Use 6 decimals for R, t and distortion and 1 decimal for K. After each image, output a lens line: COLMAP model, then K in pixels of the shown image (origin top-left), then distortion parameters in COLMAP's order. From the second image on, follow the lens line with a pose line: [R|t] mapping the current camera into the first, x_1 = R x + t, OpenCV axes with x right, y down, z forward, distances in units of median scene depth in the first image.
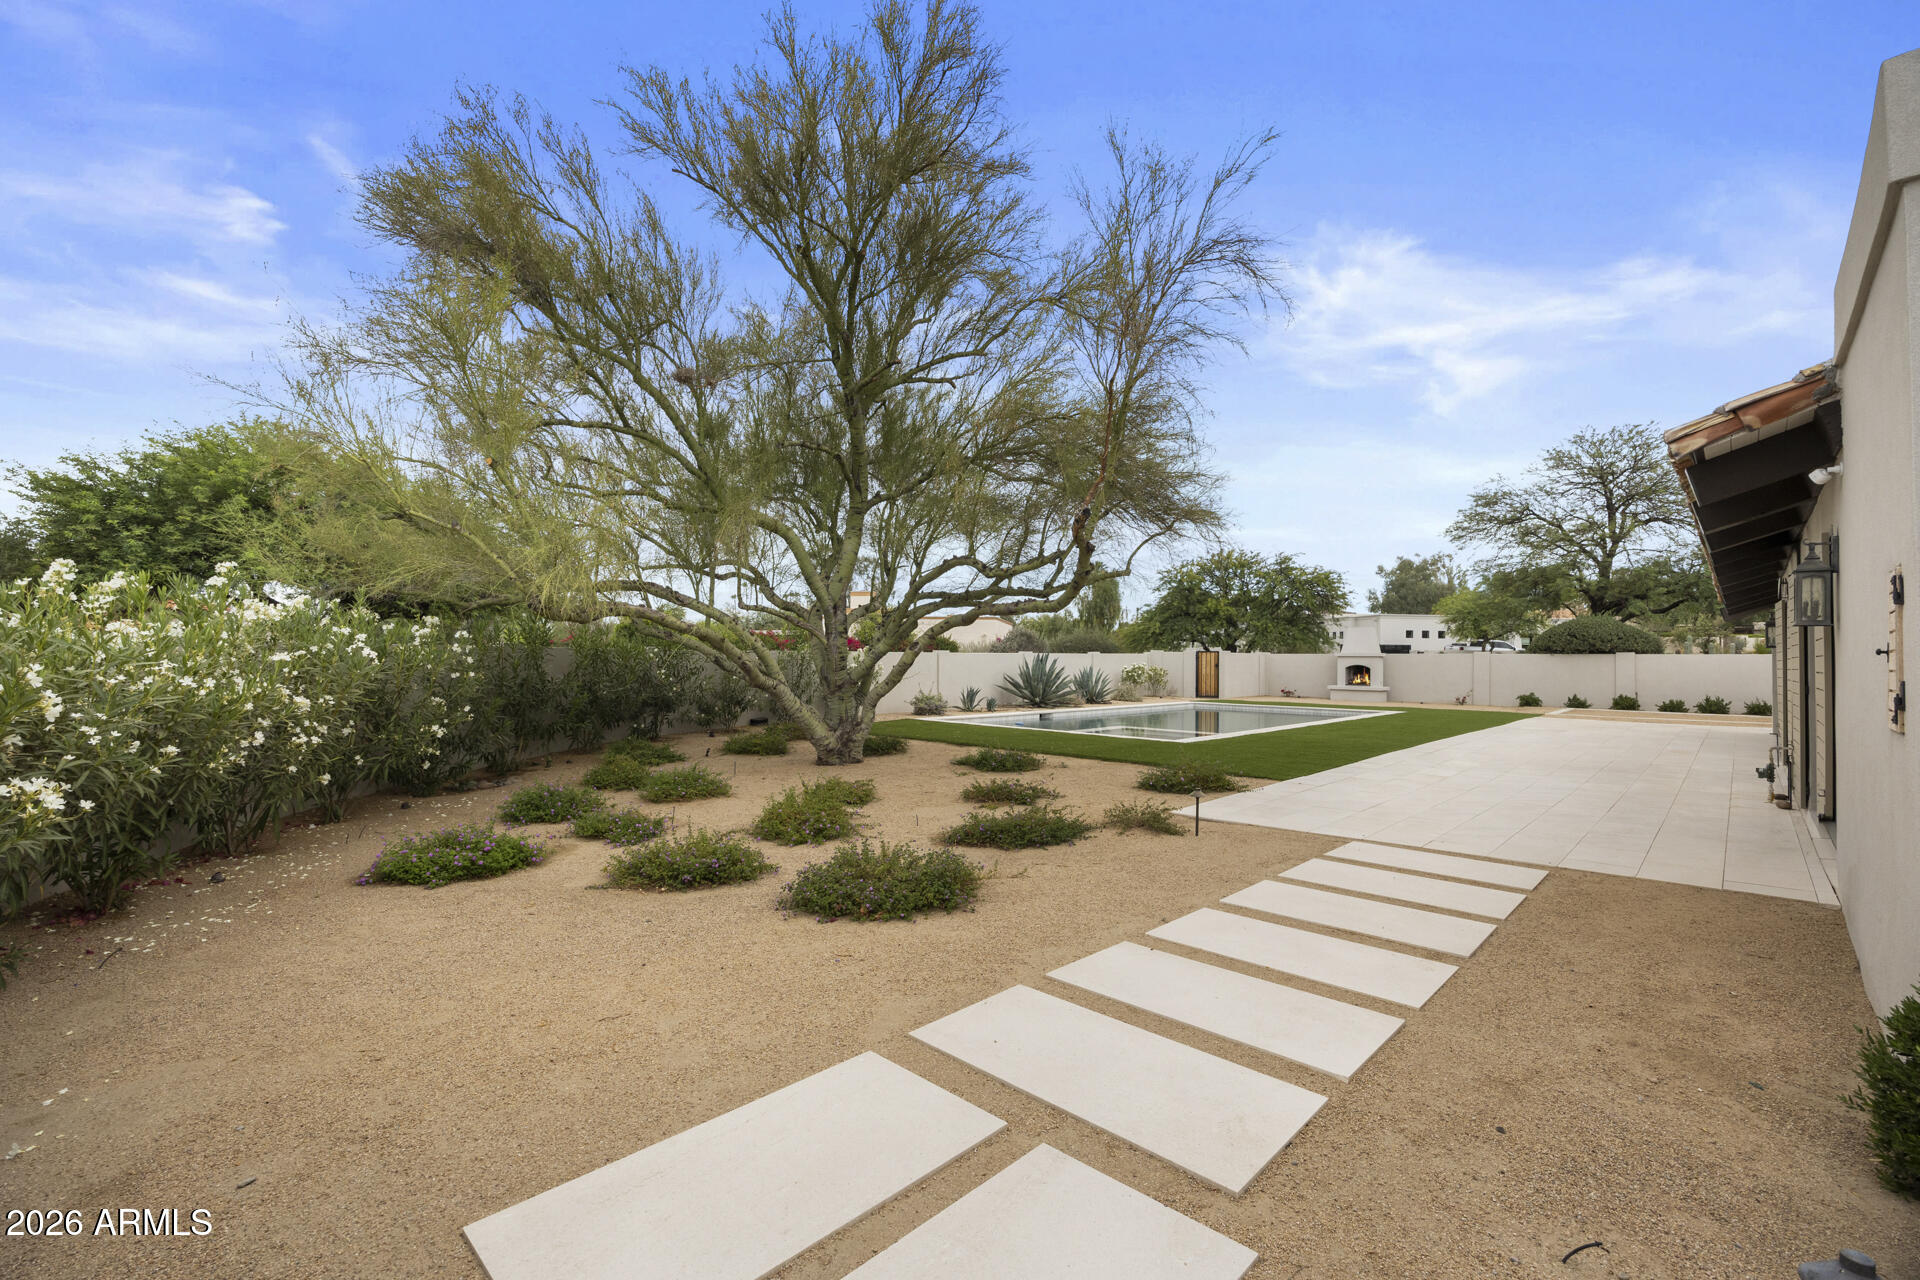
lens RADIAL K [[846.6, 0, 960.0], [0, 846.6, 640.0], [0, 0, 1]] dist [-0.027486, -0.000079]
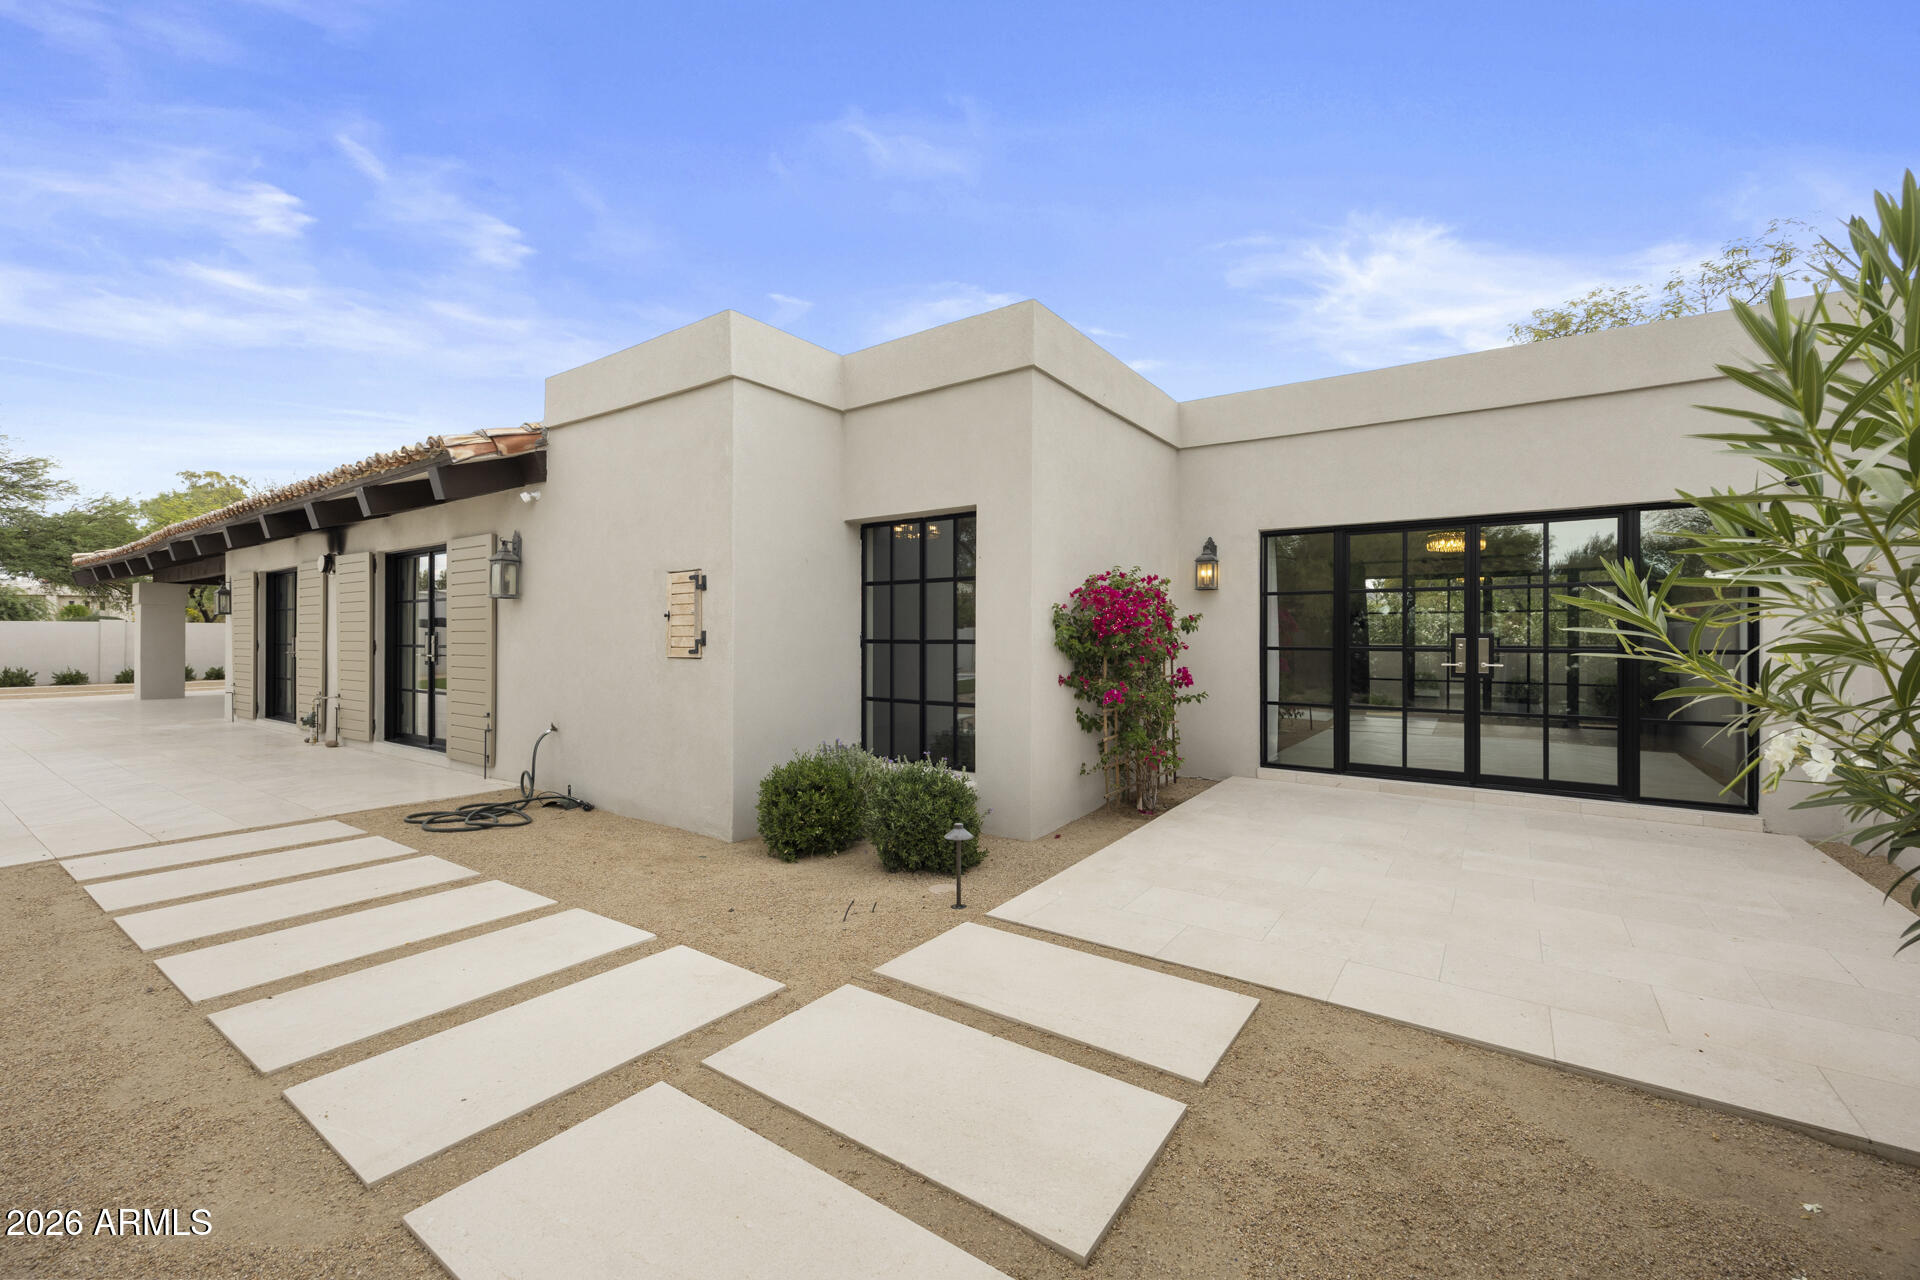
lens RADIAL K [[734.4, 0, 960.0], [0, 734.4, 640.0], [0, 0, 1]] dist [-0.000699, -0.000150]
pose [[-0.143740, -0.013960, 0.989517, -0.651580], [-0.023503, 0.999667, 0.010689, 0.021758], [-0.989336, -0.021721, -0.144020, 0.593808]]
